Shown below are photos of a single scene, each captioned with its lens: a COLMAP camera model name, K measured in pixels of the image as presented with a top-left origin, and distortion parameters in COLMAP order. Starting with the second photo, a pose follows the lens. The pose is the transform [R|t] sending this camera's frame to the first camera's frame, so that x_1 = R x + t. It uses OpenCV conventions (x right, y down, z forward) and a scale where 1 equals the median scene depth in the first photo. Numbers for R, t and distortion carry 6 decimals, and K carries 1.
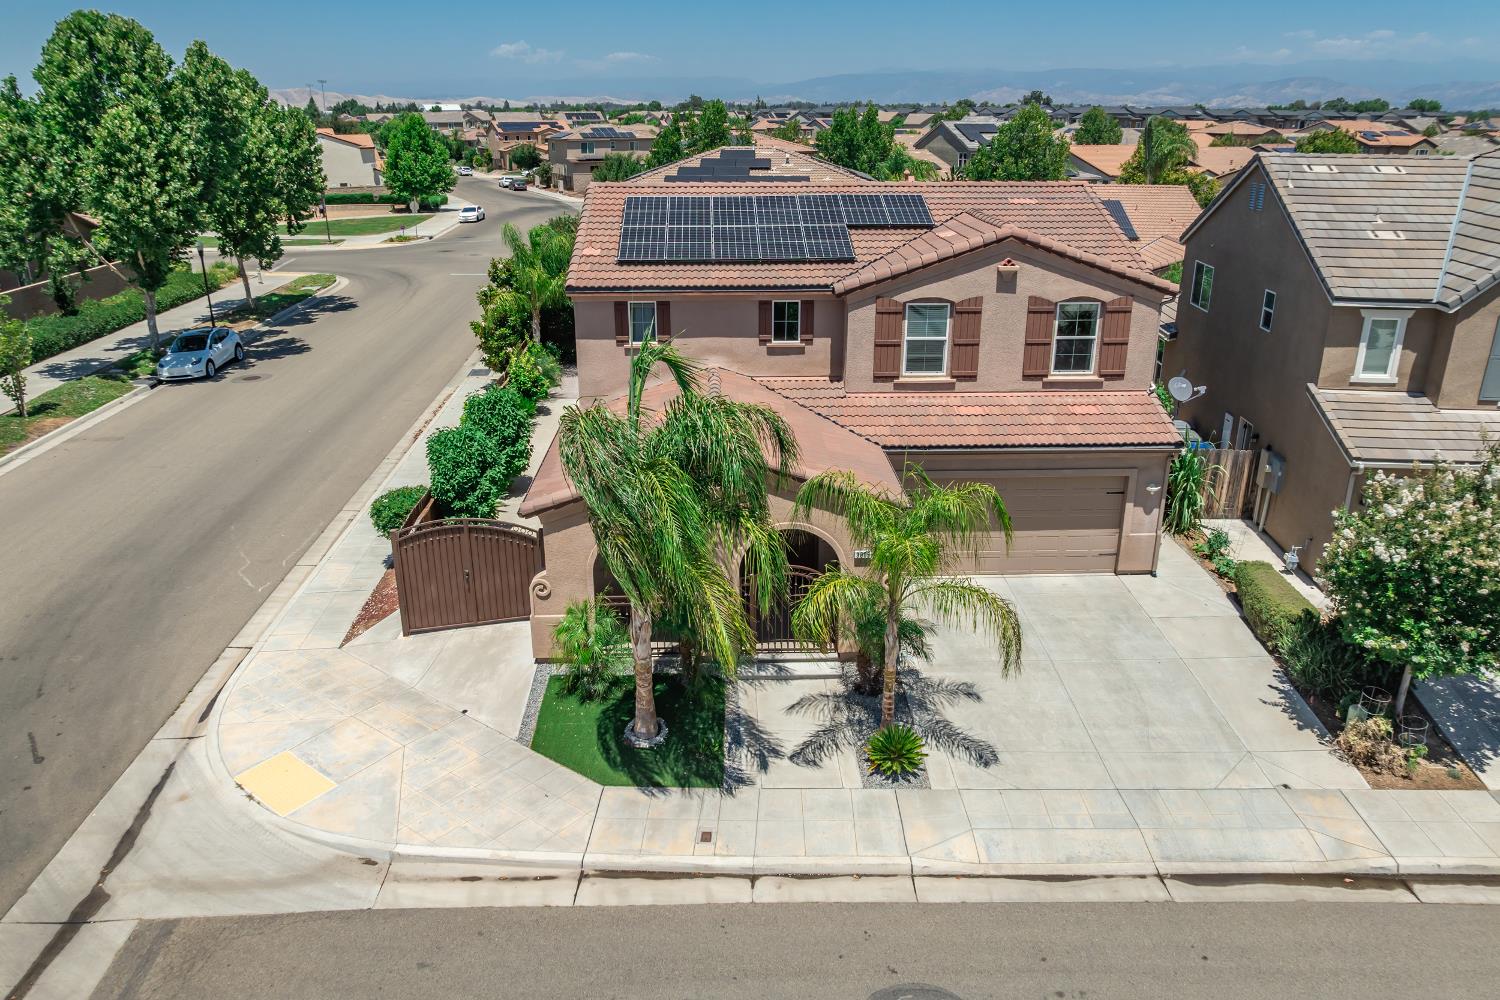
lens RADIAL K [[1058.1, 0, 750.8], [0, 1058.1, 497.4], [0, 0, 1]] dist [-0.047345, 0.018185]
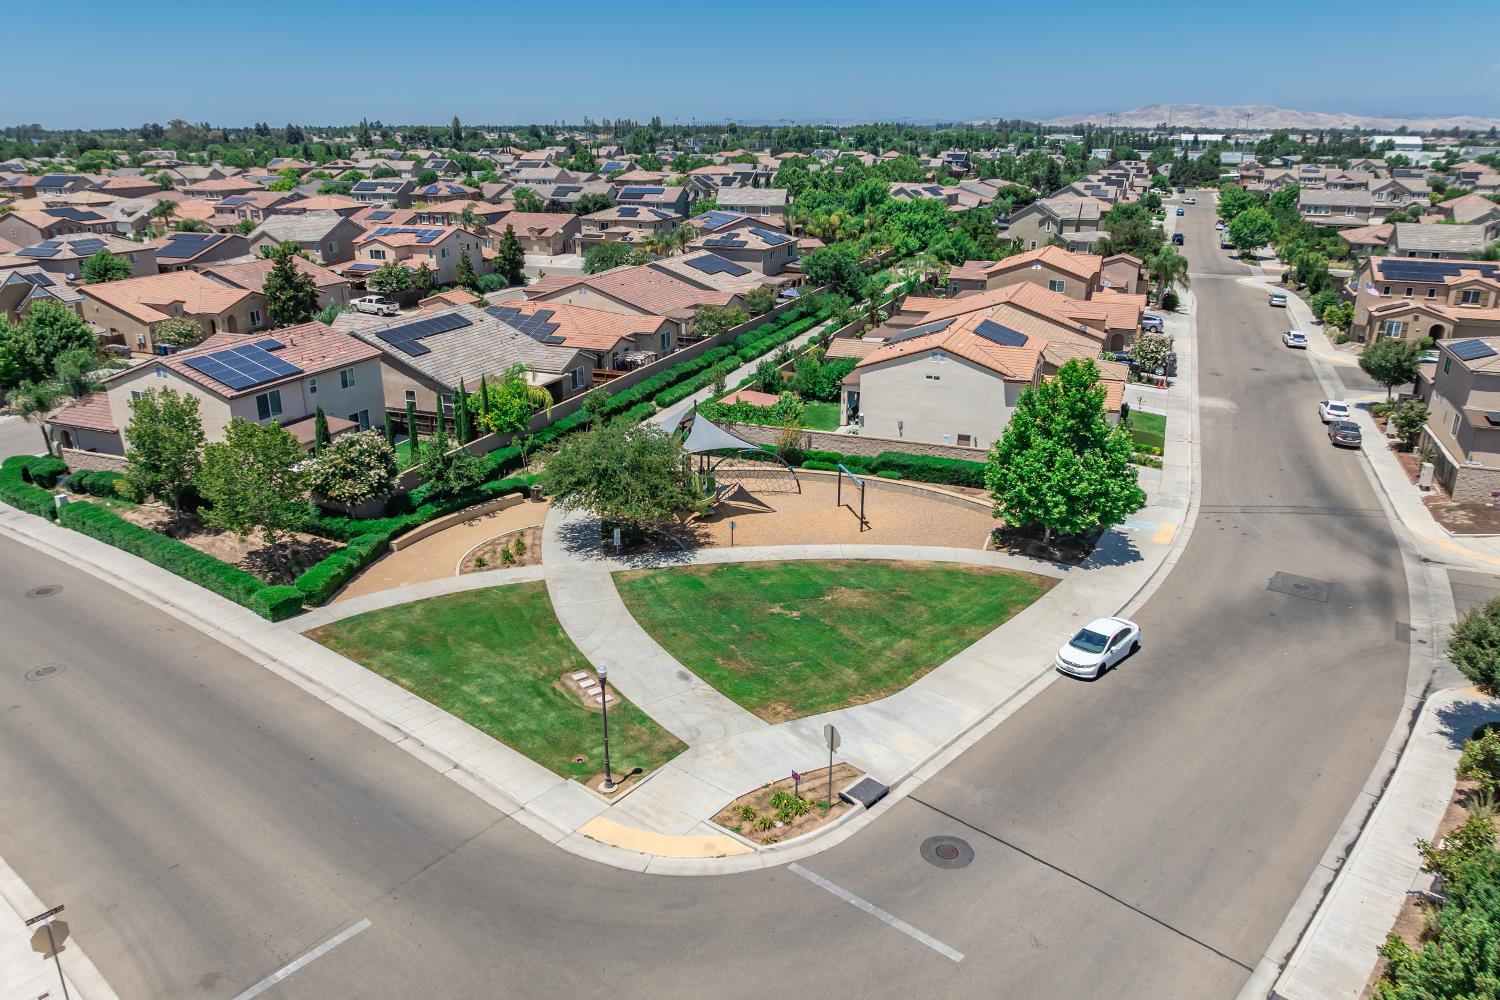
lens RADIAL K [[1058.1, 0, 750.9], [0, 1058.1, 501.3], [0, 0, 1]] dist [-0.047345, 0.018185]
pose [[0.688647, 0.243781, -0.682888, -0.410018], [-0.250711, 0.963754, 0.091222, -1.523717], [0.680374, 0.108388, 0.724806, 2.760326]]
